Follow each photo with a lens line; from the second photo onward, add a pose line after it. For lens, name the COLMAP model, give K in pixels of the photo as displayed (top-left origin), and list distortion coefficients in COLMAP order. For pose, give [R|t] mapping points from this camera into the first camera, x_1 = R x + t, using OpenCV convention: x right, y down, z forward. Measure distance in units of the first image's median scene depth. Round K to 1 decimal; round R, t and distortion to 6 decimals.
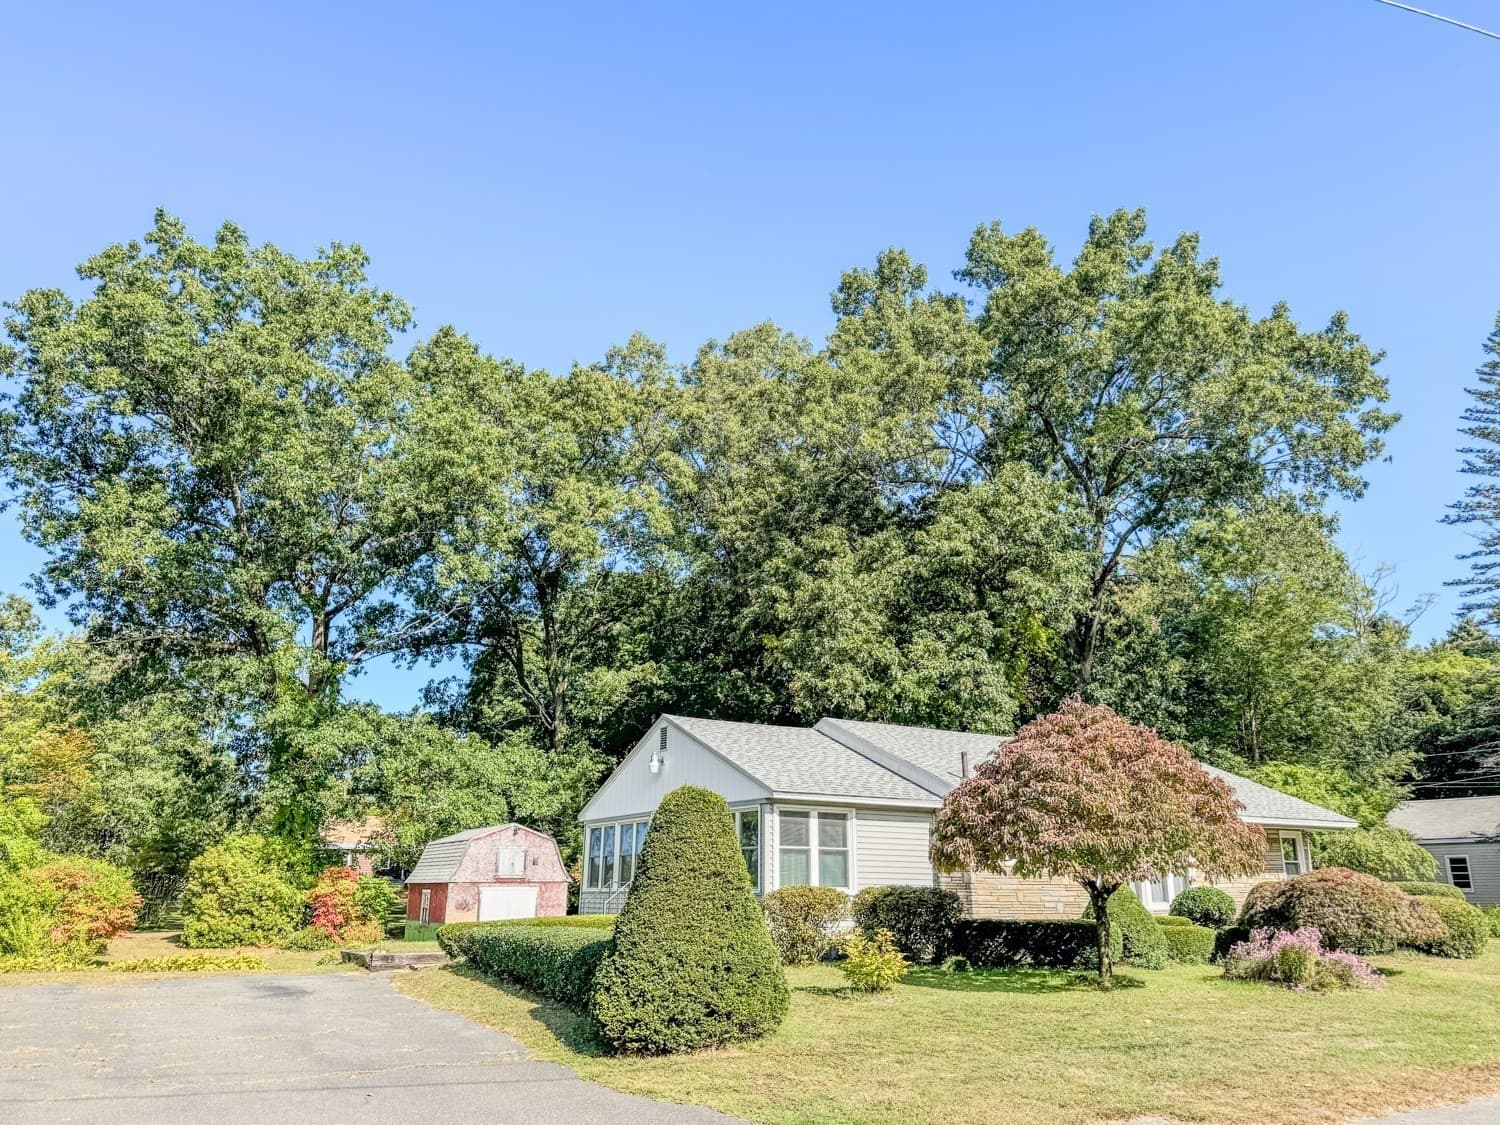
lens RADIAL K [[1075.9, 0, 750.0], [0, 1075.9, 562.5], [0, 0, 1]] dist [0.019198, -0.000398]
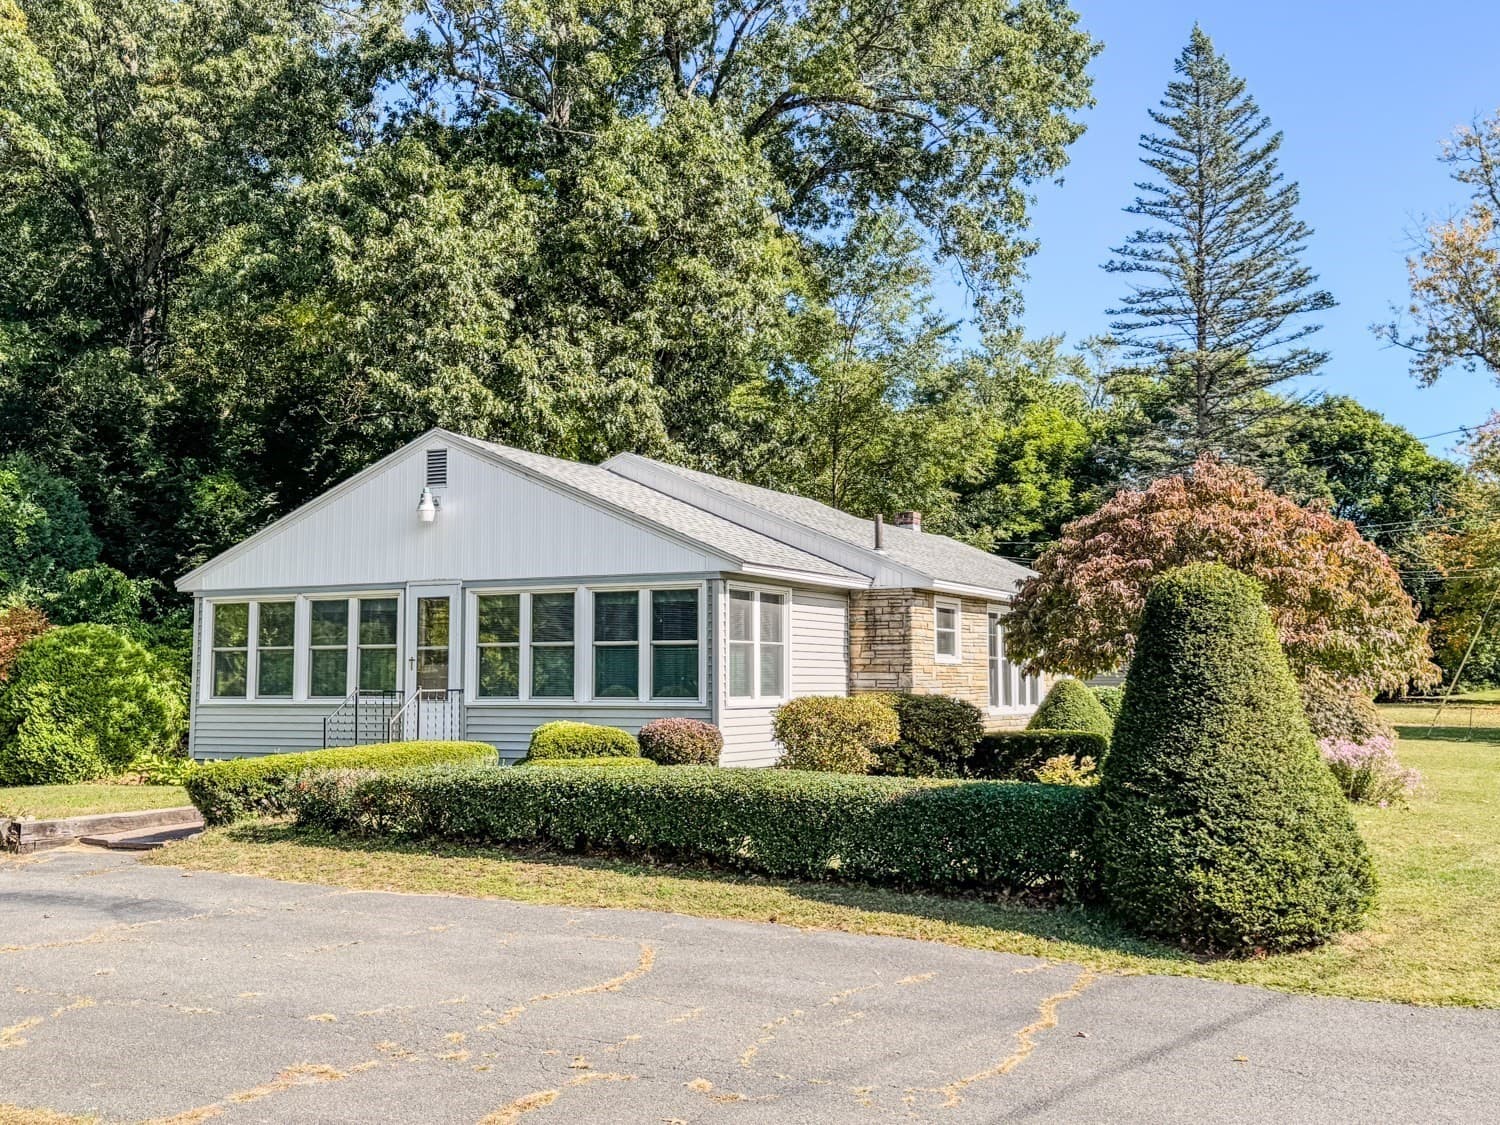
lens RADIAL K [[1492.8, 0, 750.0], [0, 1492.8, 562.5], [0, 0, 1]] dist [0.264424, -0.739121]
pose [[0.847530, 0.034055, 0.529654, -0.242407], [-0.146640, 0.974119, 0.172015, 0.025828], [-0.510088, -0.223456, 0.830589, 0.110653]]
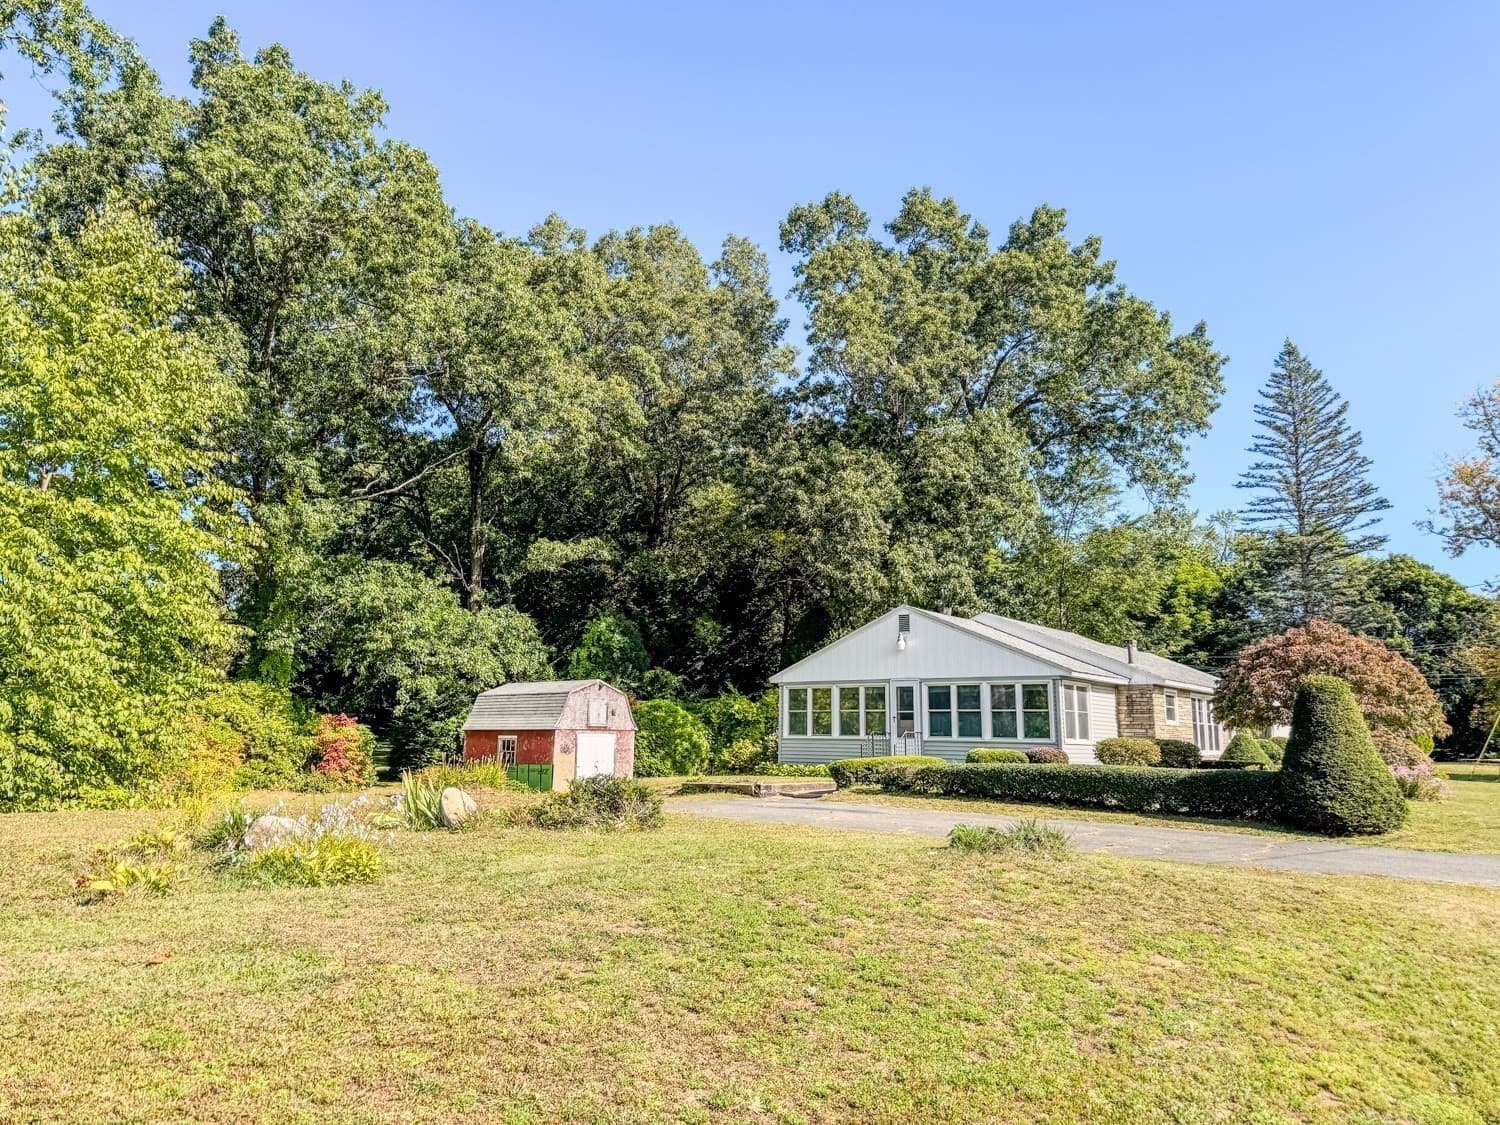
lens RADIAL K [[1009.5, 0, 750.0], [0, 1009.5, 562.5], [0, 0, 1]] dist [0.075748, -0.118291]
pose [[0.938062, 0.068081, 0.339714, -0.417367], [-0.108265, 0.989004, 0.100751, -0.005393], [-0.329119, -0.131289, 0.935117, -0.031402]]
